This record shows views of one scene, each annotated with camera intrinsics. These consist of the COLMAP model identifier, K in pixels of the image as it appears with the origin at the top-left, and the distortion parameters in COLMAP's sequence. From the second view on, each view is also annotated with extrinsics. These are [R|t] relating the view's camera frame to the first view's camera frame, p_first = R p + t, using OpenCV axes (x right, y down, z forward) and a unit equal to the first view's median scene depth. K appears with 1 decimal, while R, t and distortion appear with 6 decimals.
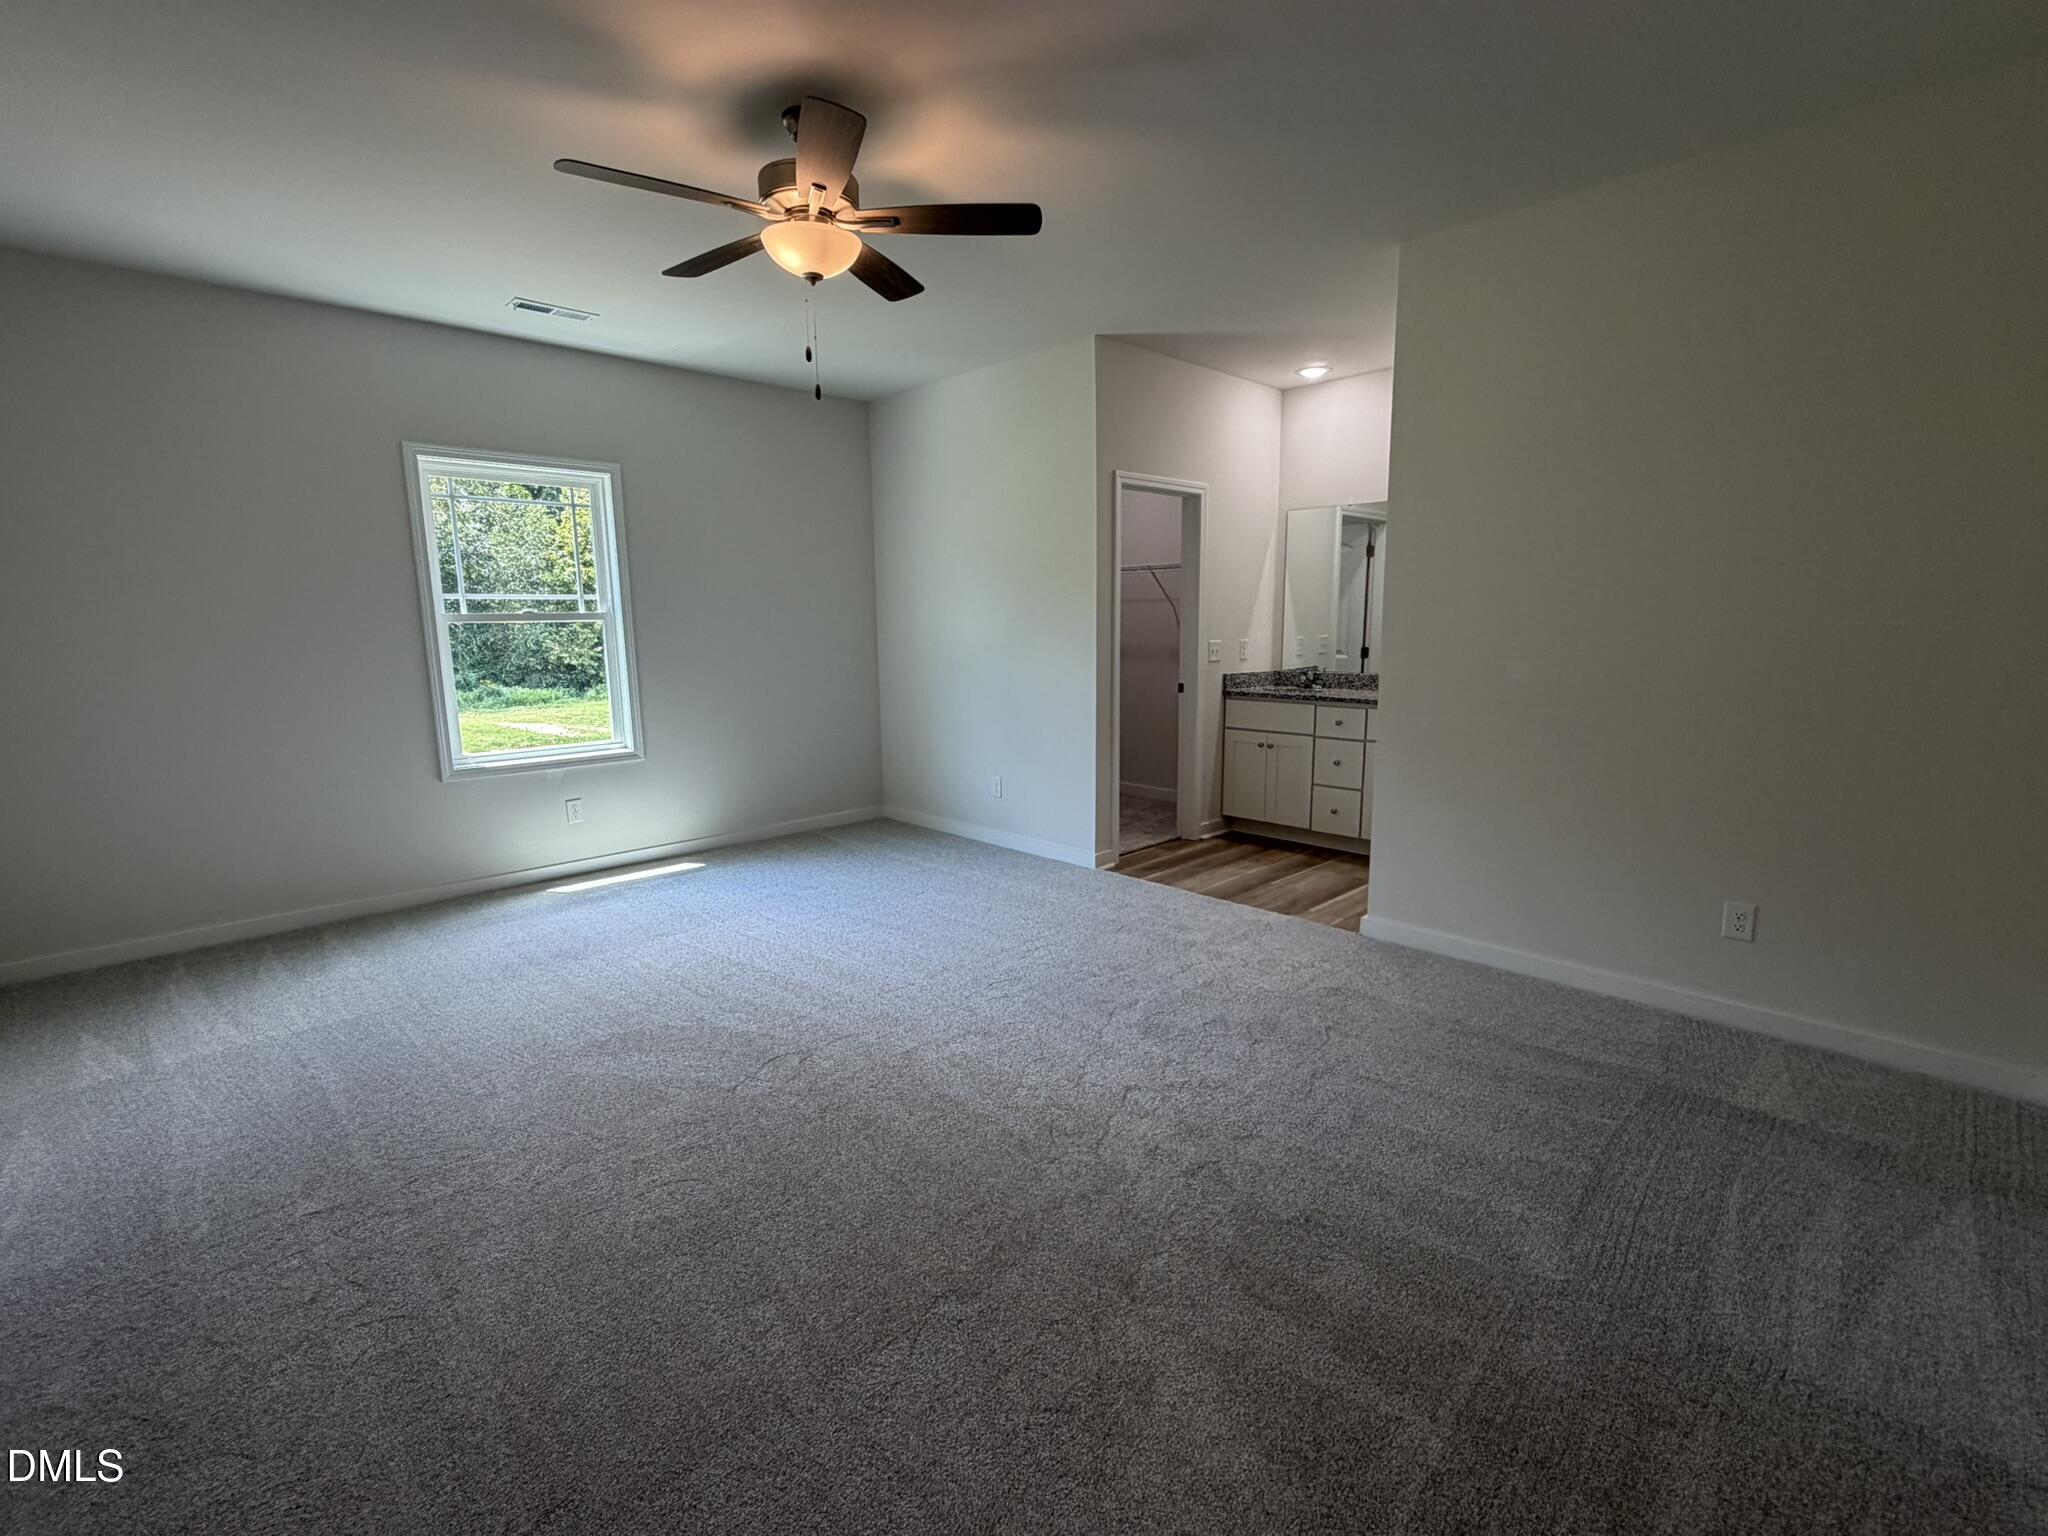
lens RADIAL K [[883.0, 0, 1024.0], [0, 883.0, 768.0], [0, 0, 1]] dist [0.000336, 0.000013]
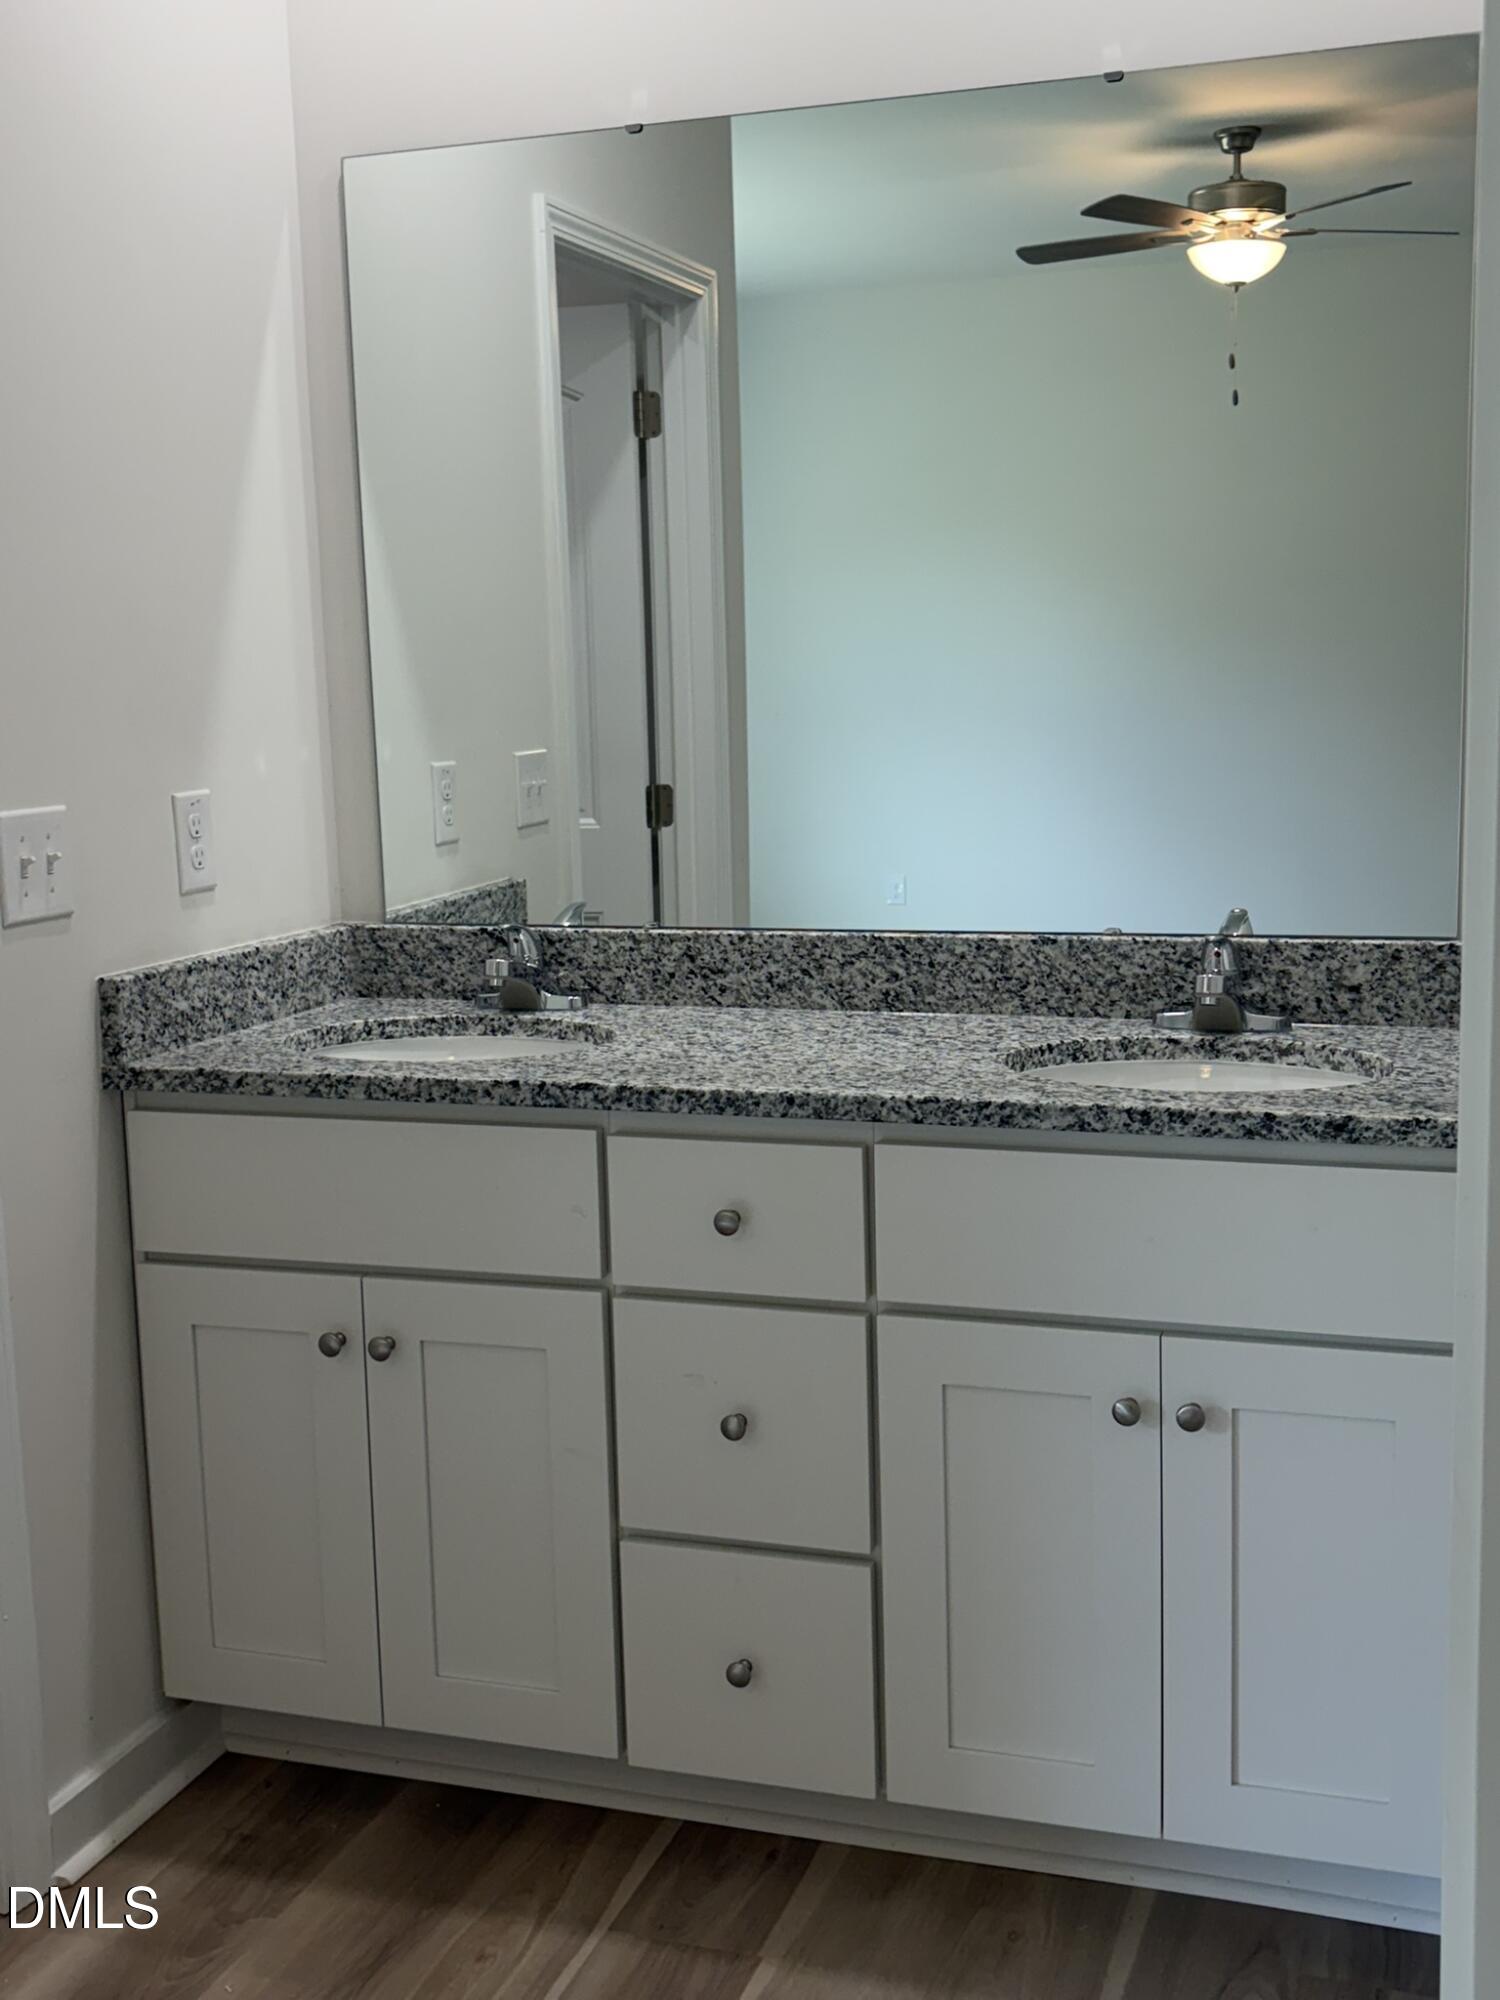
lens RADIAL K [[2203.4, 0, 750.0], [0, 2203.4, 1000.0], [0, 0, 1]] dist [0.244626, -1.051180]
pose [[0.883682, -0.081617, 0.460917, 0.127805], [0.092289, 0.995732, -0.000619, -0.088028], [-0.458900, 0.043085, 0.887443, 0.509530]]
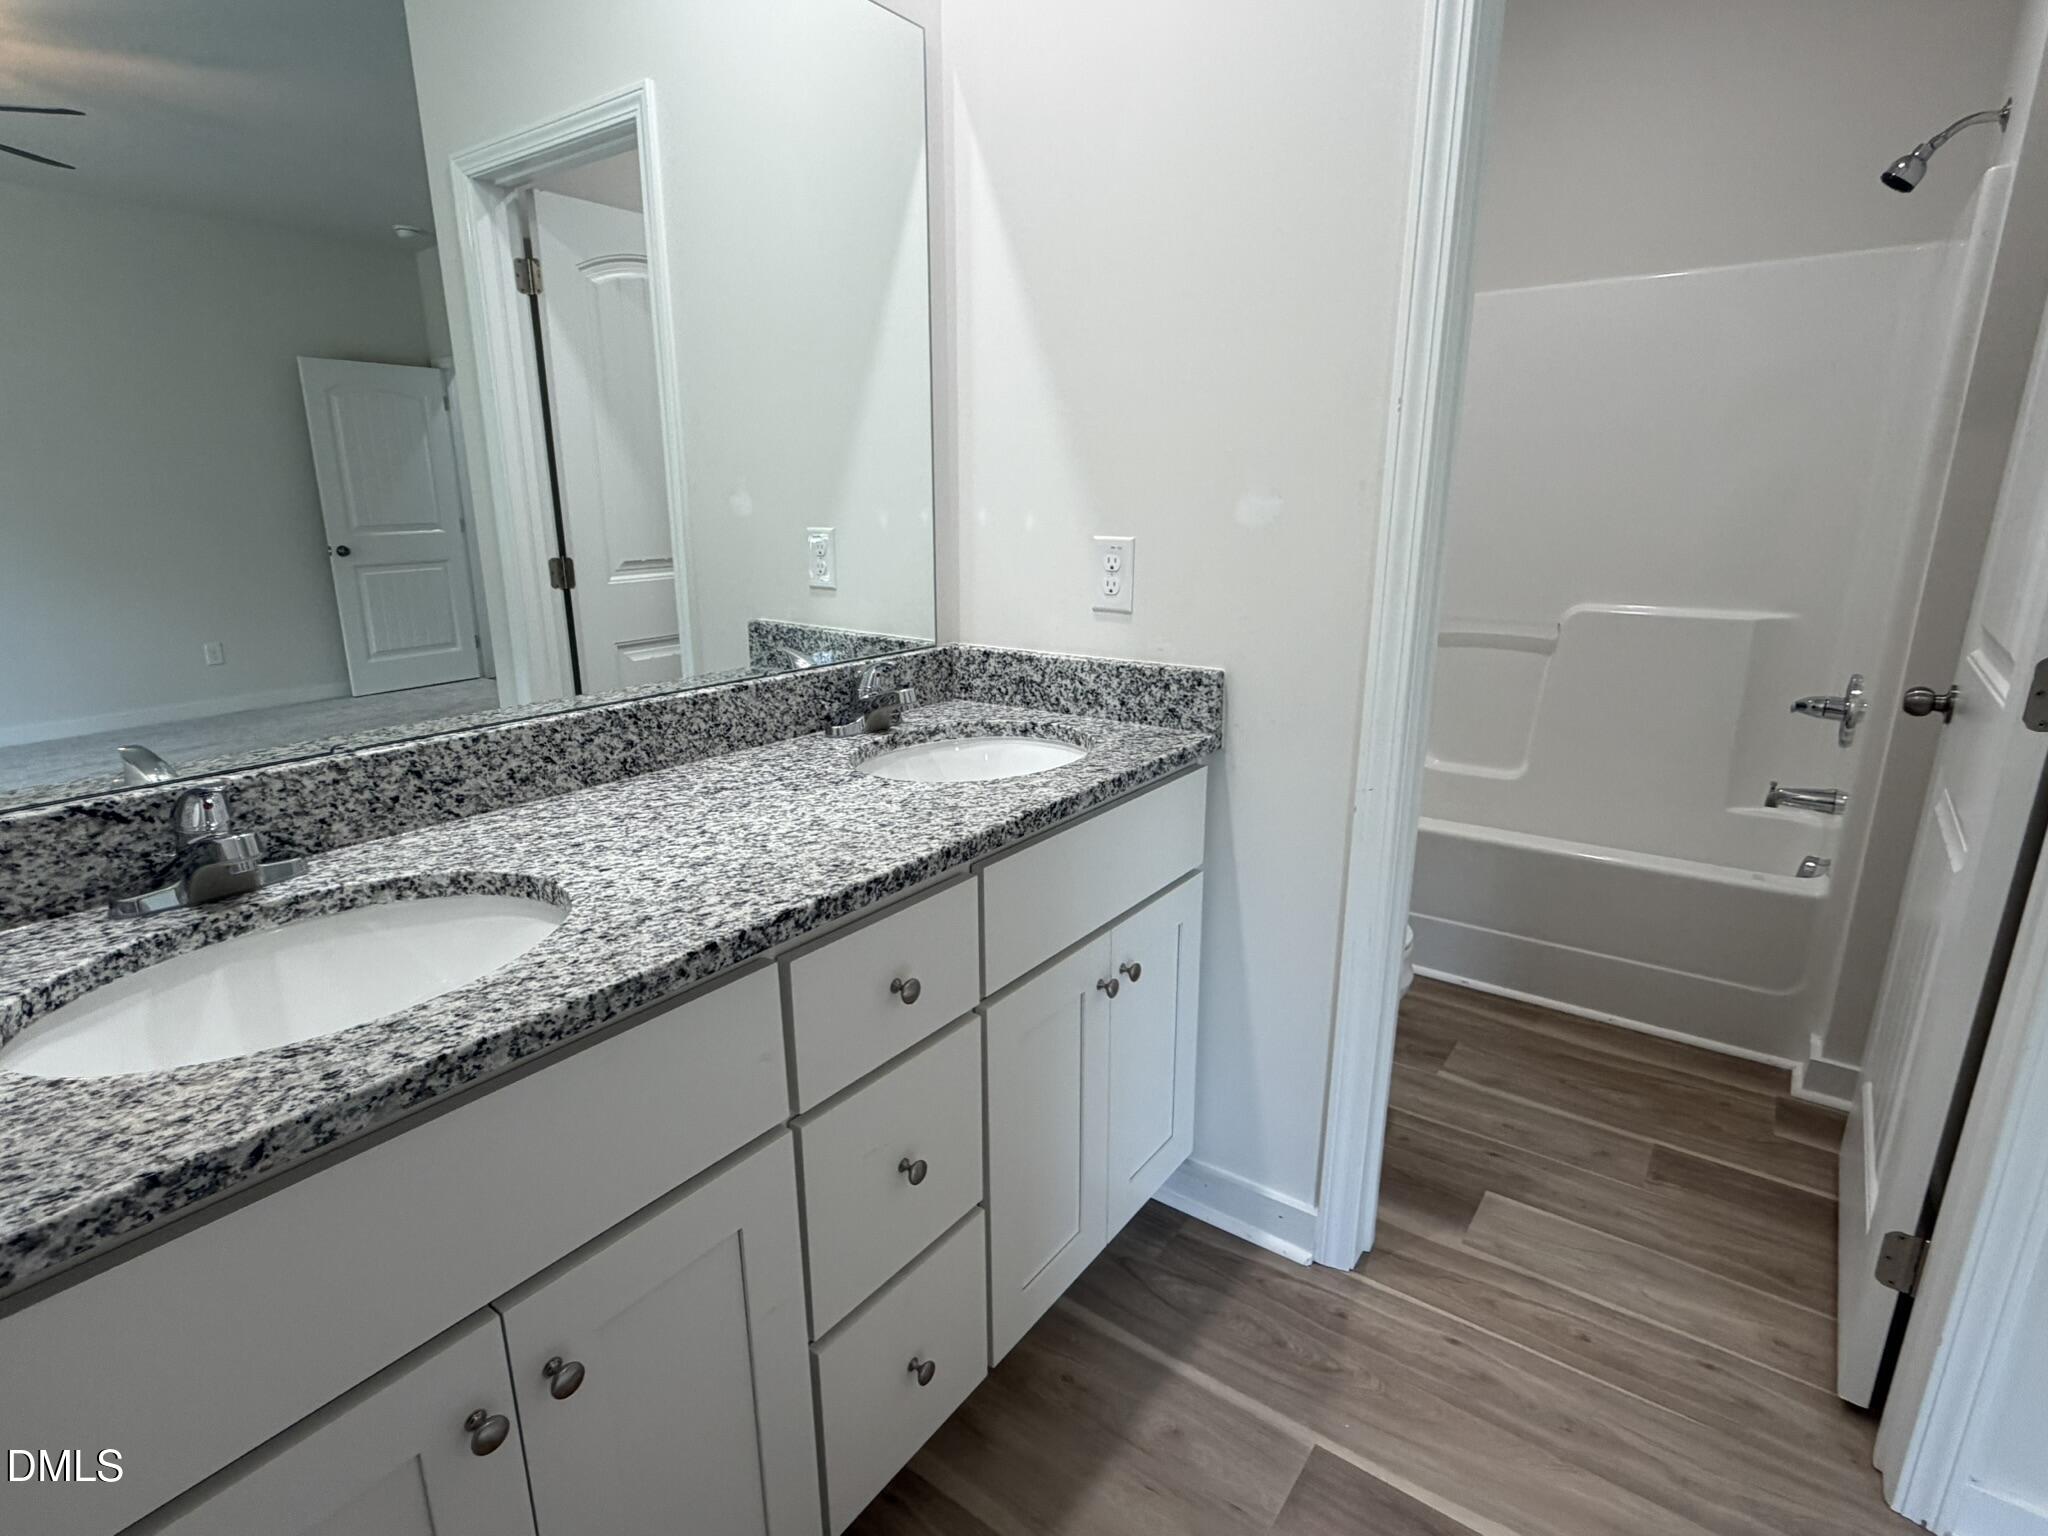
lens RADIAL K [[1030.1, 0, 1024.0], [0, 1030.1, 768.0], [0, 0, 1]] dist [0.001725, -0.000440]
pose [[-0.173710, -0.241776, 0.954657, 0.131871], [0.168317, 0.947841, 0.270677, -0.140327], [-0.970306, 0.207705, -0.123954, 0.905315]]
